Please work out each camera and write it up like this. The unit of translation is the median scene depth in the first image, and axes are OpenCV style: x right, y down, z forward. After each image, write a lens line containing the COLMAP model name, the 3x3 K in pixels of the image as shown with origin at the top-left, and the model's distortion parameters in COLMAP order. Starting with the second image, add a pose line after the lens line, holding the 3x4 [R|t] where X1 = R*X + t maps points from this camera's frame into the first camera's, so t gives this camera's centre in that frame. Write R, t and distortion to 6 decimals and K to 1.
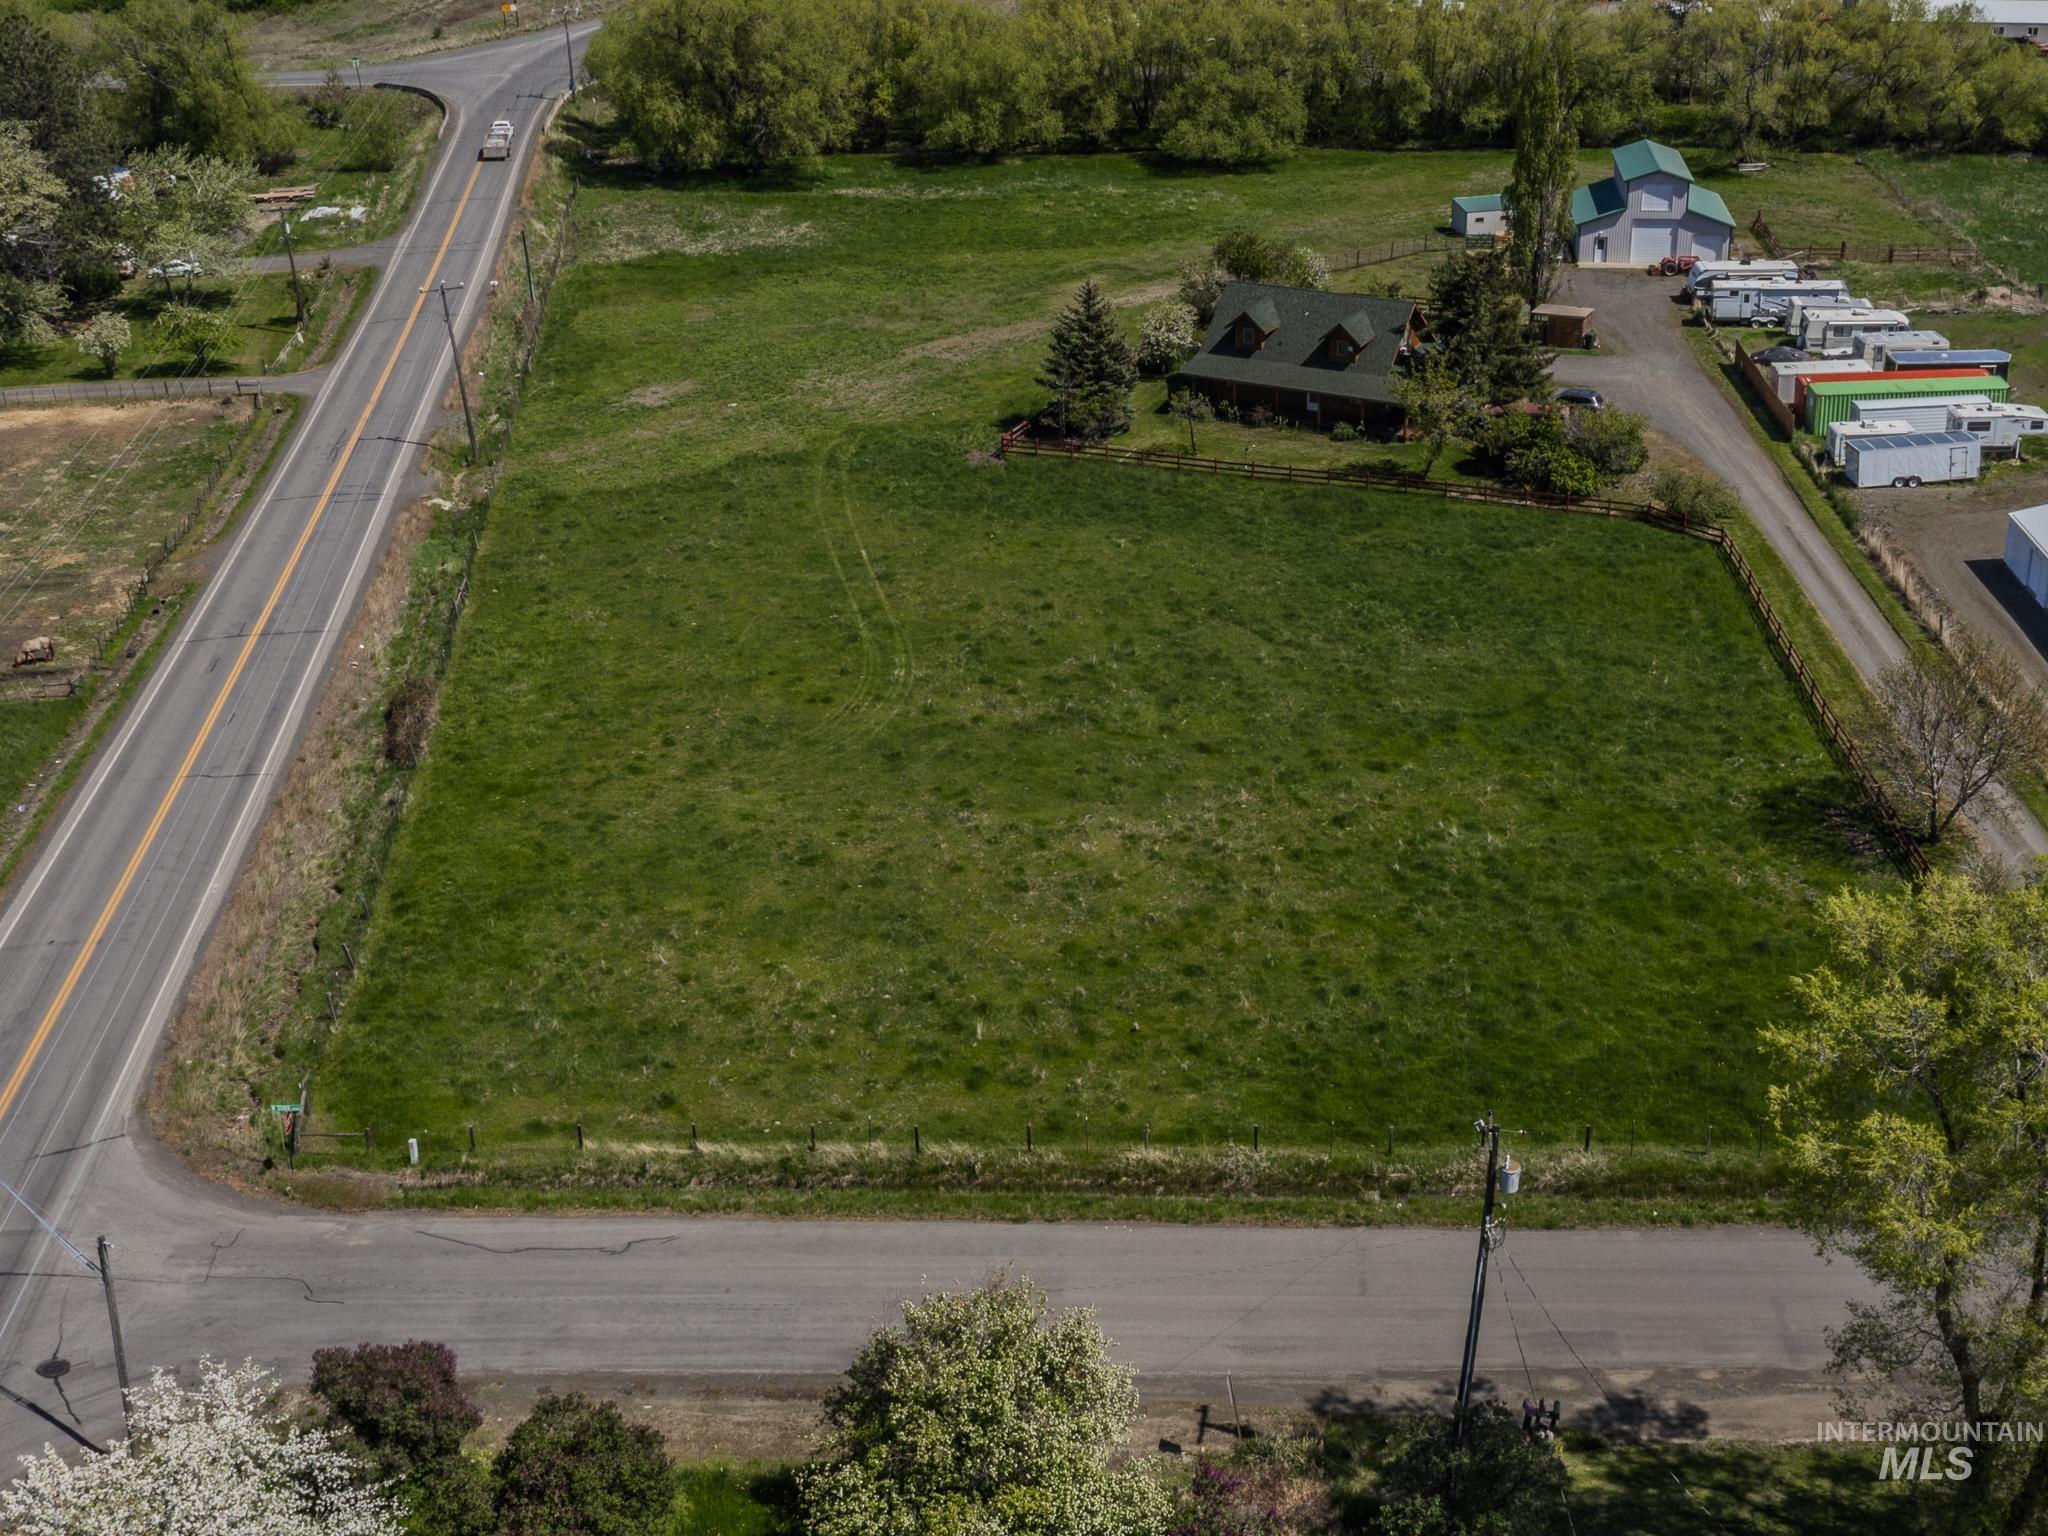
lens RADIAL K [[2340.7, 0, 1147.9], [0, 2340.7, 767.6], [0, 0, 1]] dist [-0.018222, -0.012591]
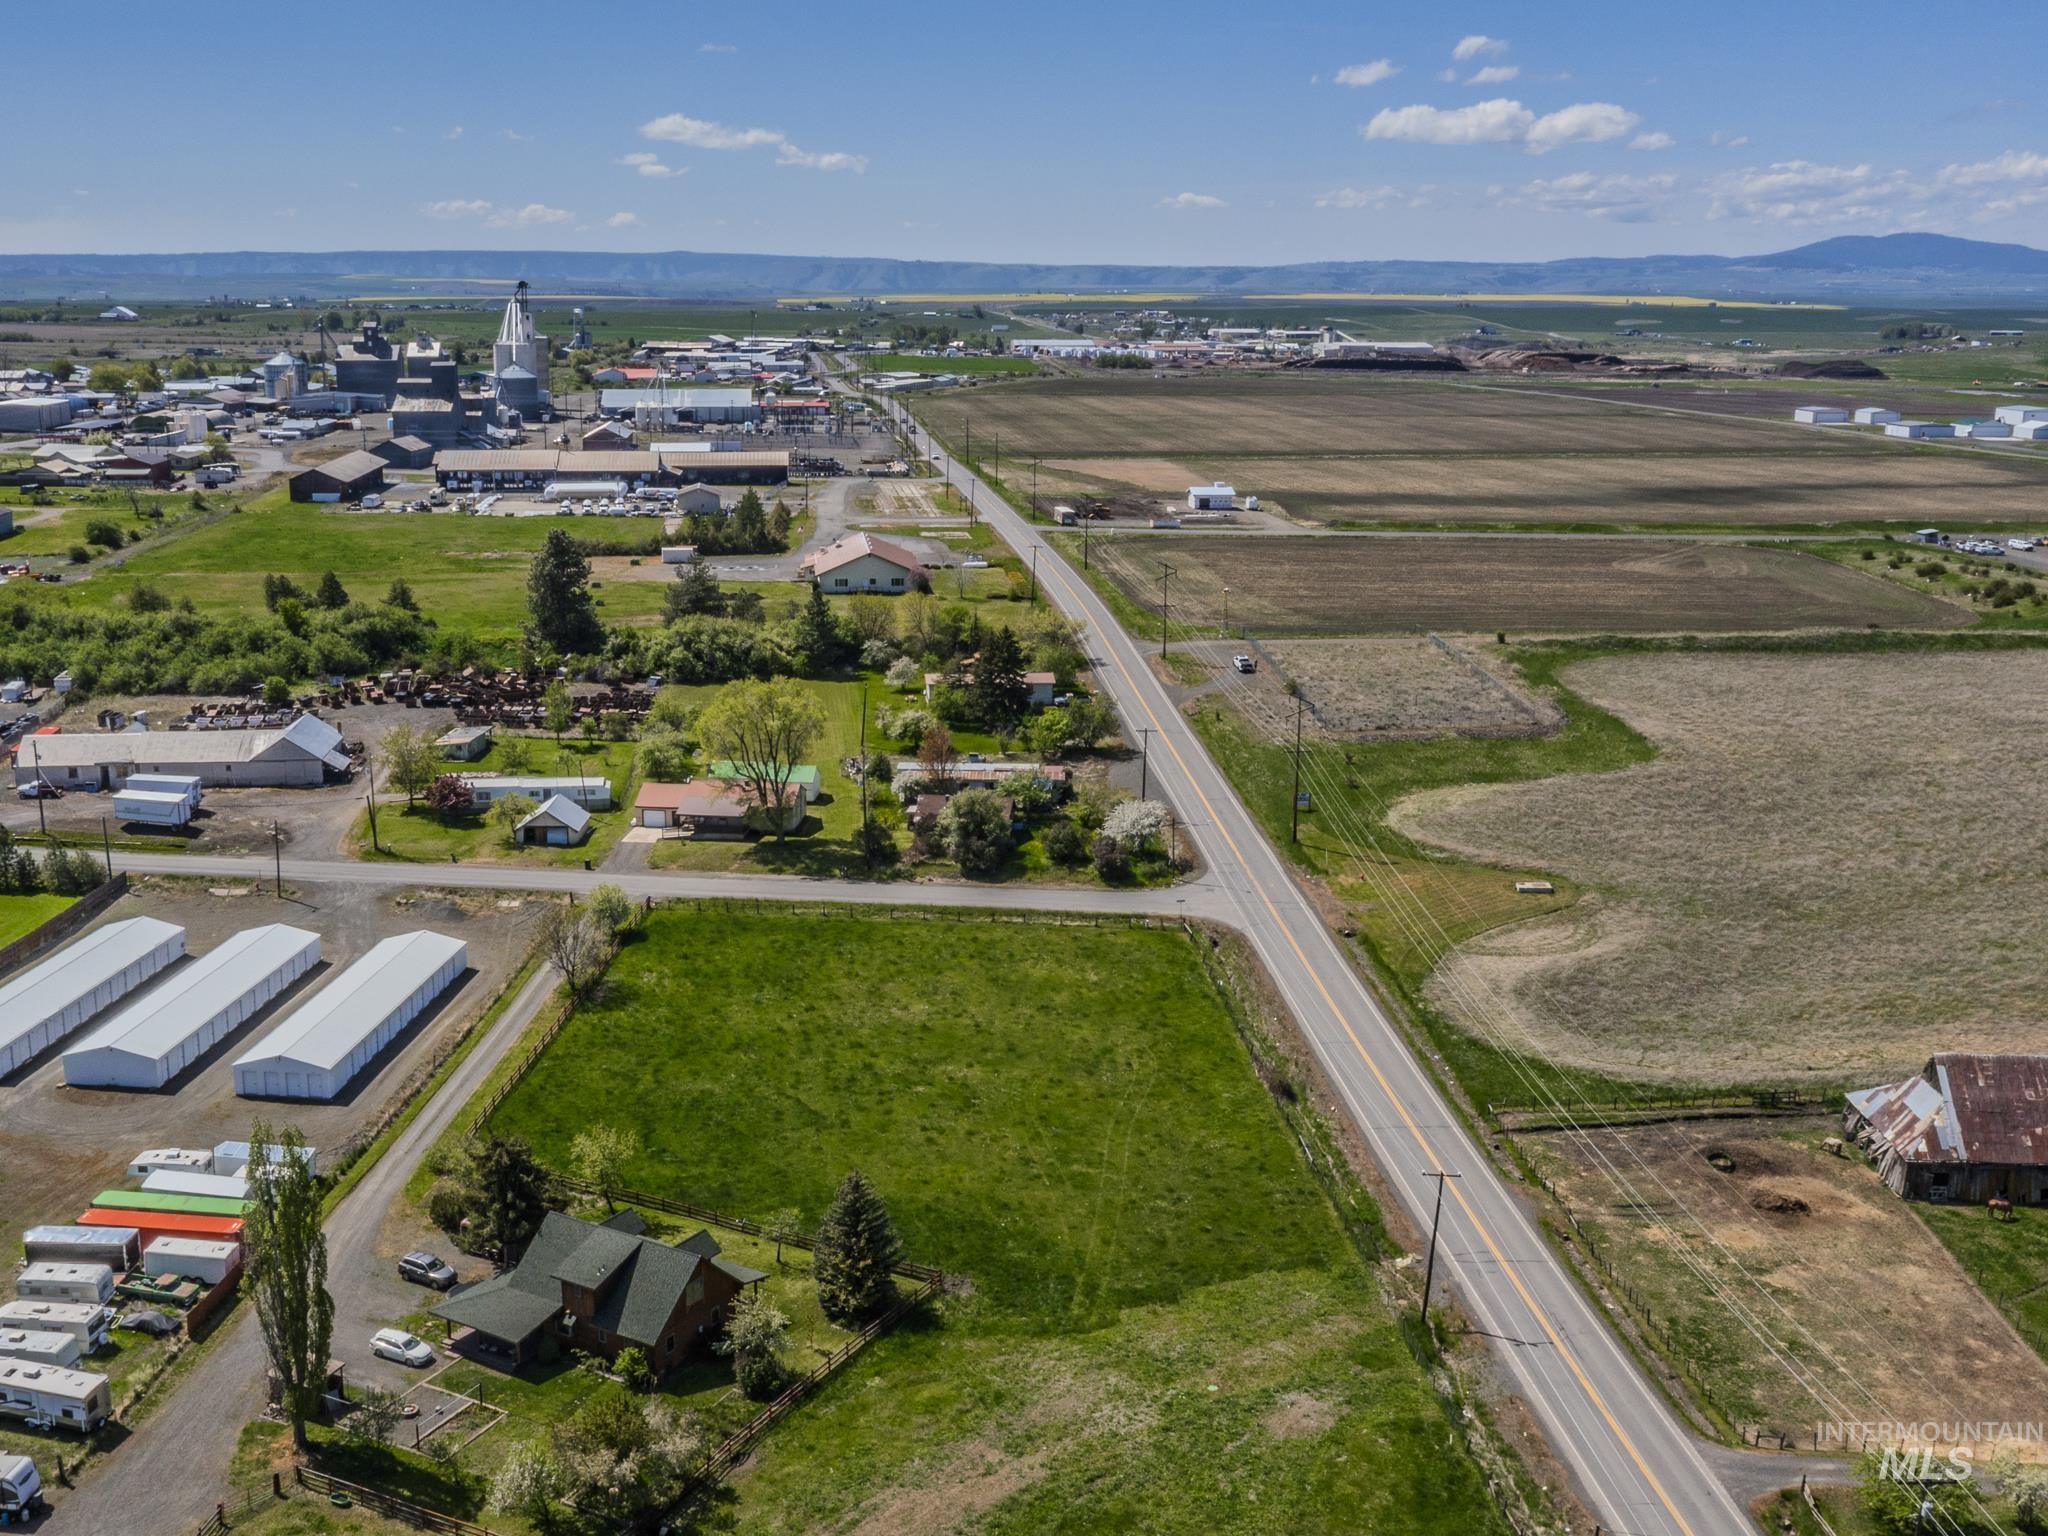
lens RADIAL K [[2142.6, 0, 940.0], [0, 2142.6, 766.6], [0, 0, 1]] dist [-0.016710, 0.007549]
pose [[-0.995631, -0.009552, 0.092889, -0.170664], [0.051760, 0.771497, 0.634124, -1.082093], [-0.077721, 0.636161, -0.767632, 1.793847]]
